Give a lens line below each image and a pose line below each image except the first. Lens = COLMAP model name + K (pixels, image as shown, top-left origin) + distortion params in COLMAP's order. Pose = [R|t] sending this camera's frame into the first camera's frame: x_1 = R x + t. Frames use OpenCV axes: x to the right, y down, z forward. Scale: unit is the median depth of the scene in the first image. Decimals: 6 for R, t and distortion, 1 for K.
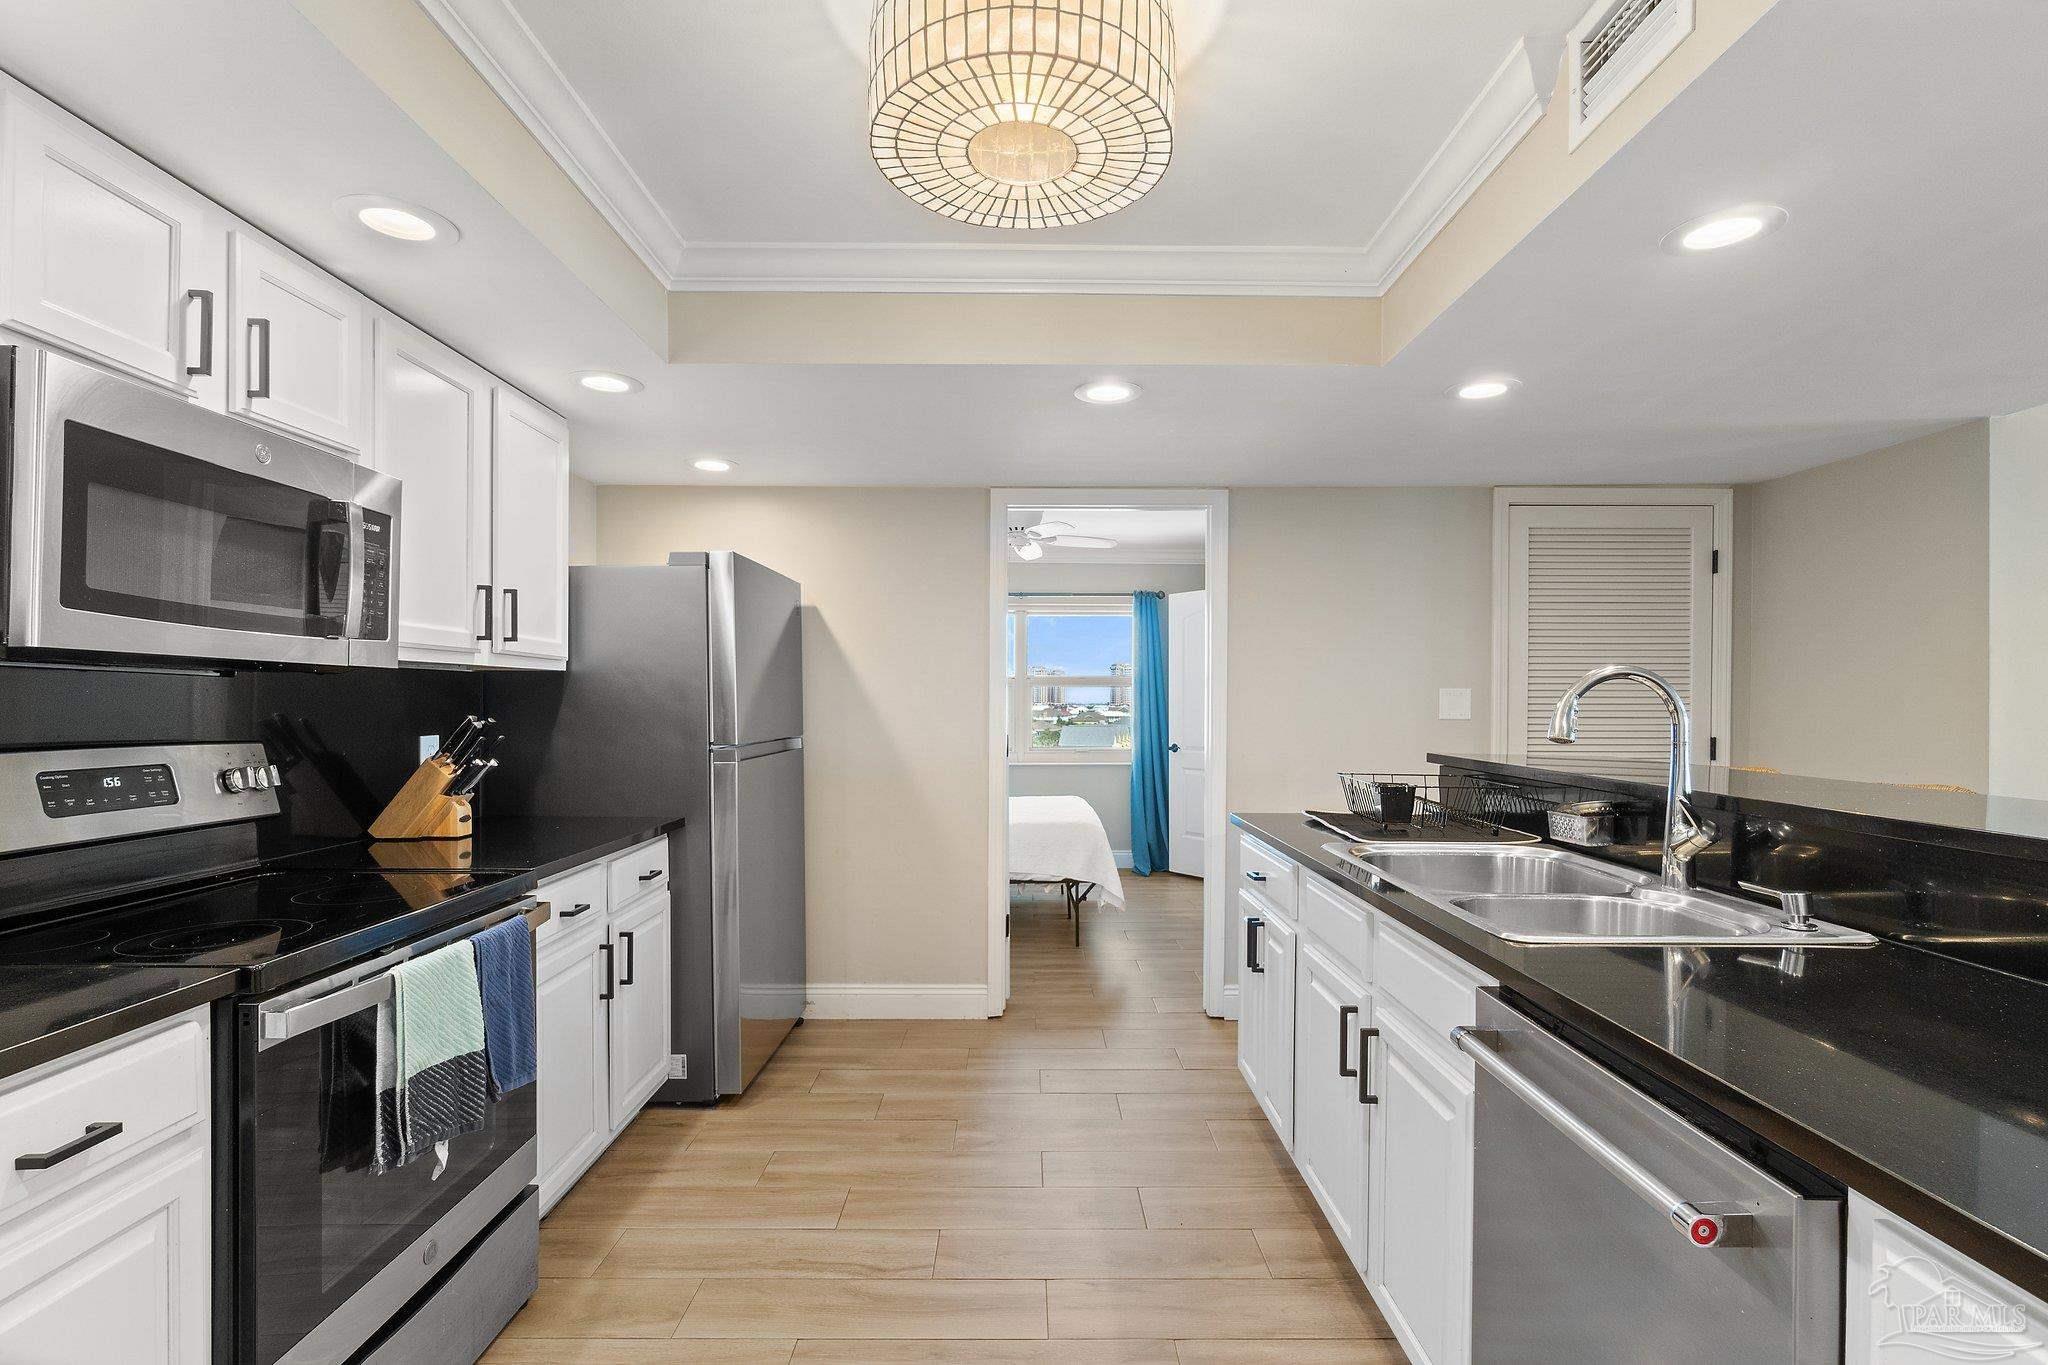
lens RADIAL K [[974.1, 0, 1030.9], [0, 974.1, 701.4], [0, 0, 1]] dist [-0.005033, 0.000330]
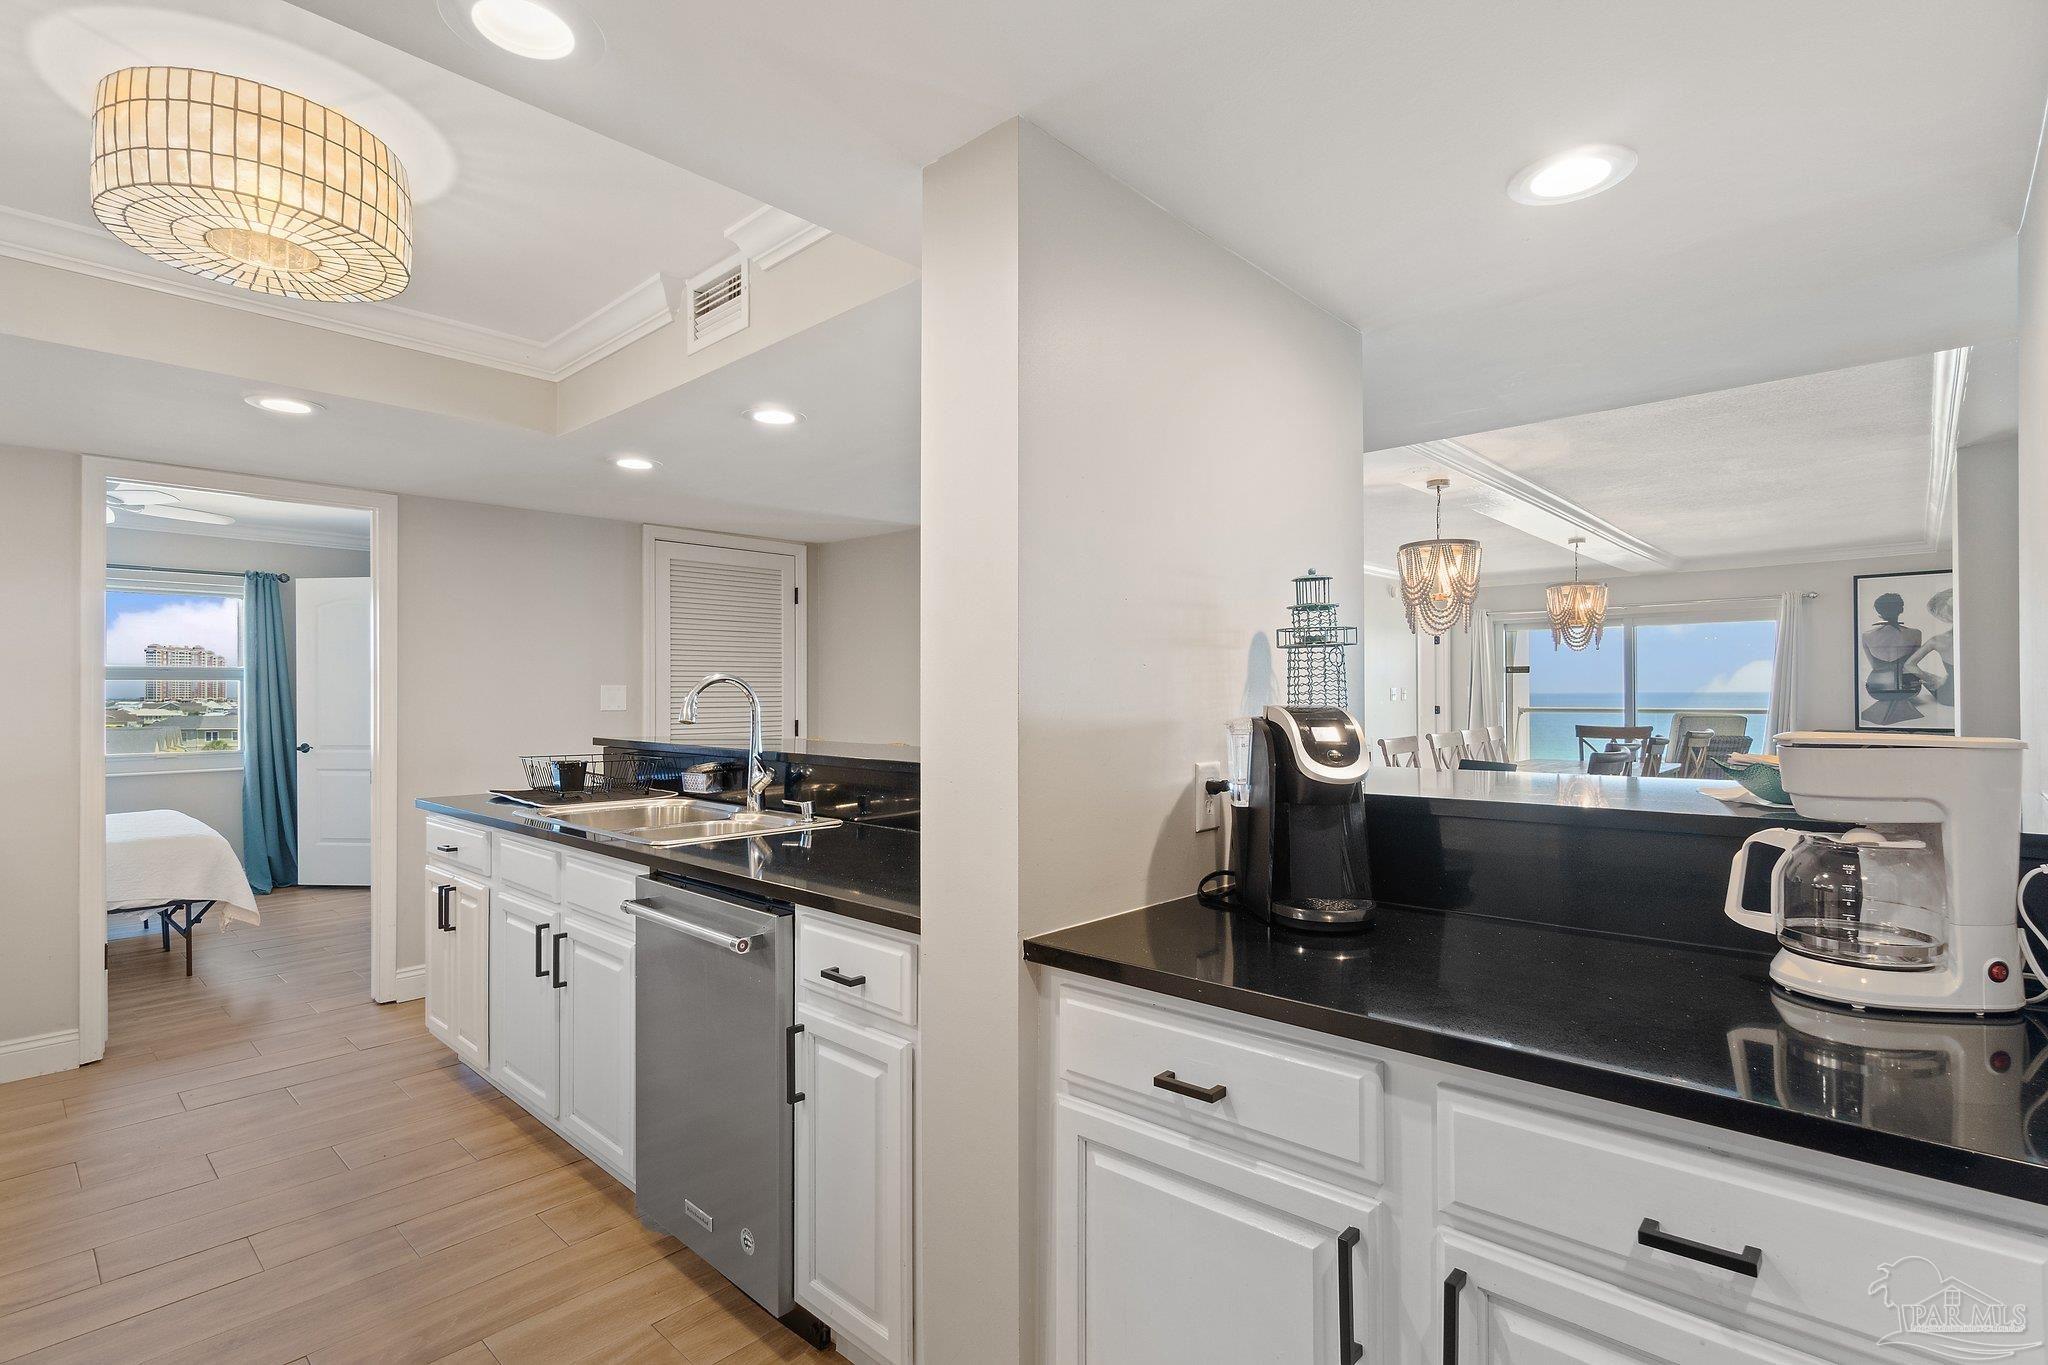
lens RADIAL K [[974.1, 0, 1030.9], [0, 974.1, 701.4], [0, 0, 1]] dist [-0.005033, 0.000330]
pose [[0.680651, -0.011381, 0.732520, -0.166132], [0.005128, 0.999929, 0.010770, -0.005535], [-0.732590, -0.003574, 0.680661, -0.349006]]
